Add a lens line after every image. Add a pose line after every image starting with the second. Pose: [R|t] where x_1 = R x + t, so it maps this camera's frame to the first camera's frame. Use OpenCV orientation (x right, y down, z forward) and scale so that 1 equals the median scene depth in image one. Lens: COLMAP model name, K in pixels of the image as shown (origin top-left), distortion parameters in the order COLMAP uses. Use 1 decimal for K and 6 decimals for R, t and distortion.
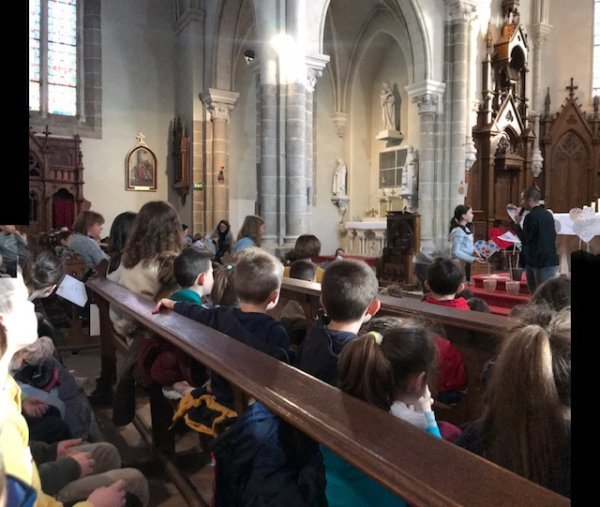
lens RADIAL K [[532.9, 0, 372.7], [0, 532.9, 252.1], [0, 0, 1]] dist [0.010033, -0.009408]
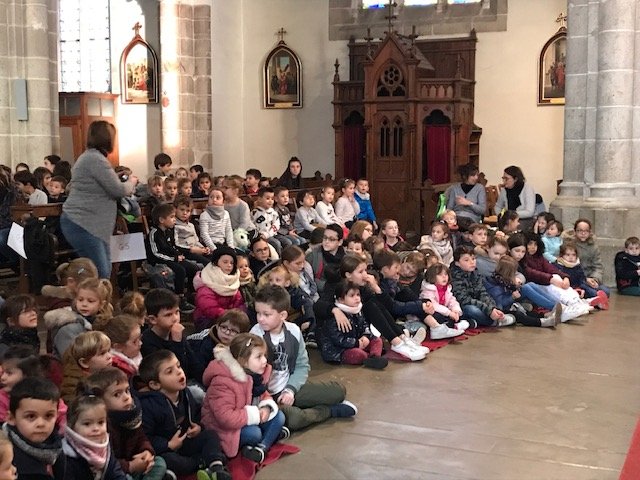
lens RADIAL K [[904.4, 0, 320.0], [0, 904.4, 240.0], [0, 0, 1]] dist [0.055562, -0.057566]
pose [[0.513095, 0.071435, -0.855354, 0.366040], [-0.034562, 0.997442, 0.062569, -0.015931], [0.857636, -0.002541, 0.514252, 0.227548]]
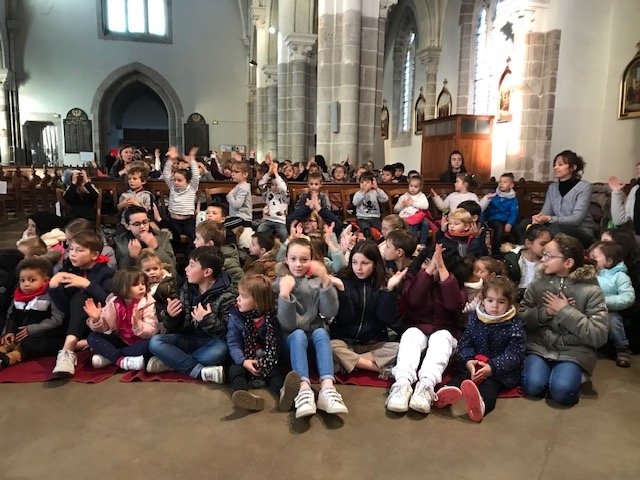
lens RADIAL K [[525.1, 0, 319.3], [0, 525.1, 229.3], [0, 0, 1]] dist [0.005427, 0.011433]
pose [[-0.359152, 0.086372, -0.929274, 0.127029], [-0.066321, 0.990829, 0.117725, -0.017813], [0.930920, 0.103912, -0.350130, 0.700878]]
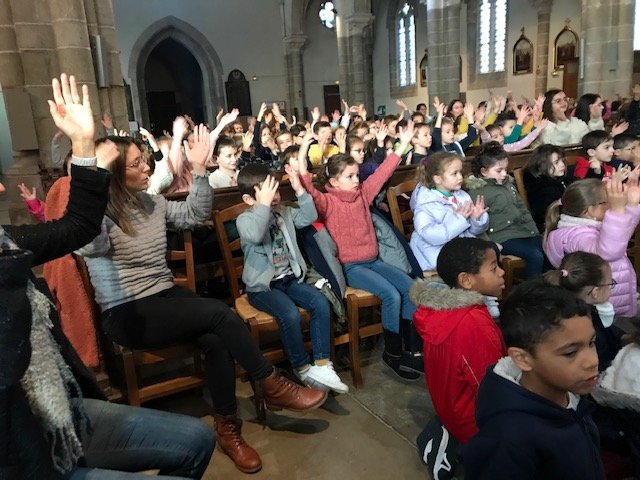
lens RADIAL K [[523.3, 0, 310.6], [0, 523.3, 228.9], [0, 0, 1]] dist [0.007286, -0.000578]
pose [[-0.111946, 0.198930, -0.973599, 0.280559], [0.019001, 0.980007, 0.198055, -0.000415], [0.993533, 0.003672, -0.113488, 0.082963]]
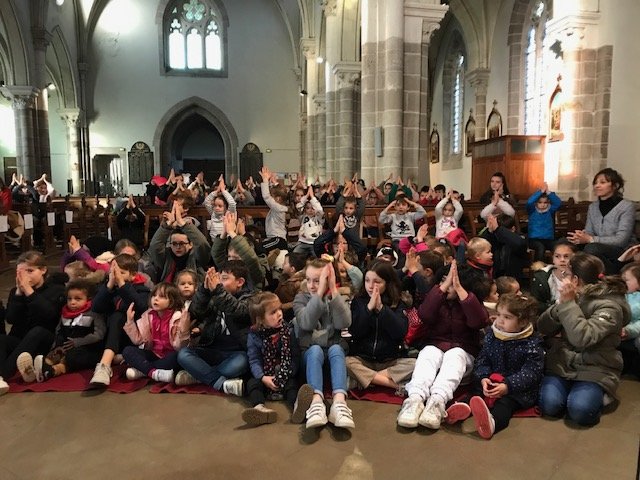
lens RADIAL K [[524.1, 0, 318.9], [0, 524.1, 232.1], [0, 0, 1]] dist [0.016371, -0.006026]
pose [[-0.457759, 0.051739, -0.887569, 0.128309], [-0.044563, 0.995715, 0.081027, -0.017361], [0.887959, 0.076644, -0.453492, 0.719408]]
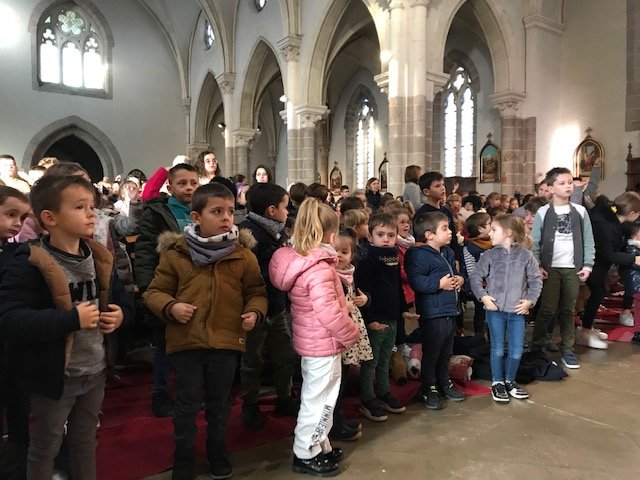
lens RADIAL K [[520.0, 0, 321.0], [0, 520.0, 239.7], [0, 0, 1]] dist [0.026611, -0.018695]
pose [[-0.017308, 0.013457, -0.999760, 0.328371], [-0.045290, 0.998873, 0.014229, 0.012333], [0.998824, 0.045525, -0.016679, 0.310007]]
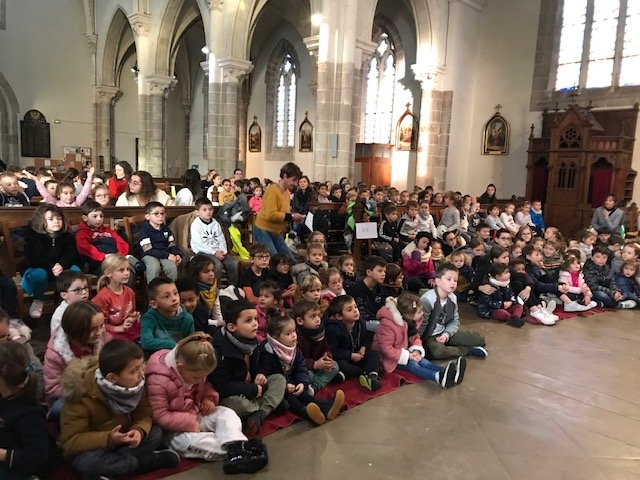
lens RADIAL K [[520.0, 0, 321.0], [0, 520.0, 239.7], [0, 0, 1]] dist [0.026611, -0.018695]
pose [[0.157555, 0.110546, -0.981303, 0.340076], [-0.088825, 0.991273, 0.097408, -0.010653], [0.983507, 0.071817, 0.165999, 0.277457]]
